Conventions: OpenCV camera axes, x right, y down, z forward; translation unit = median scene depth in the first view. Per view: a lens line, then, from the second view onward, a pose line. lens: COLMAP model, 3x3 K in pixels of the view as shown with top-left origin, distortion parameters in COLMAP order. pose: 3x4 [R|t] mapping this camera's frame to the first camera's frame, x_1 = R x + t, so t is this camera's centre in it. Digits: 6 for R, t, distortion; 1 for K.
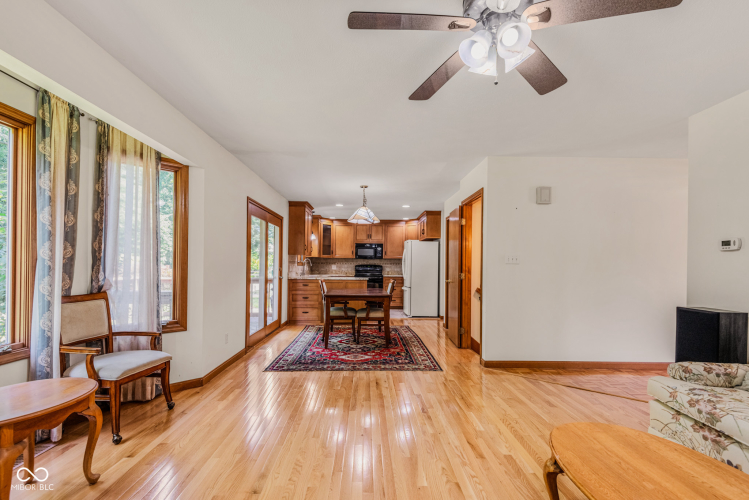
lens RADIAL K [[346.8, 0, 374.5], [0, 346.8, 250.0], [0, 0, 1]] dist [0.024159, -0.017688]
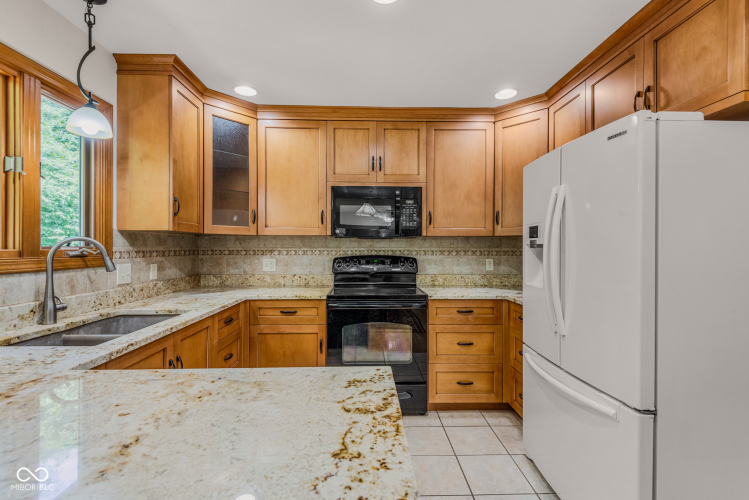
lens RADIAL K [[346.8, 0, 374.5], [0, 346.8, 250.0], [0, 0, 1]] dist [0.024159, -0.017688]
pose [[0.999927, -0.008175, 0.008886, -0.021115], [0.007700, 0.998604, 0.052251, 0.021370], [-0.009301, -0.052178, 0.998594, 0.712940]]
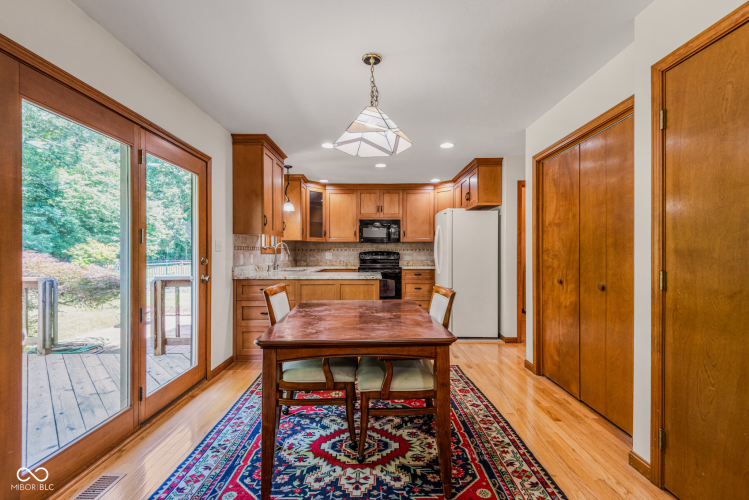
lens RADIAL K [[346.8, 0, 374.5], [0, 346.8, 250.0], [0, 0, 1]] dist [0.024159, -0.017688]
pose [[0.999712, -0.011669, -0.020992, -0.012416], [0.012435, 0.999248, 0.036735, 0.015604], [0.020548, -0.036985, 0.999105, 0.338547]]
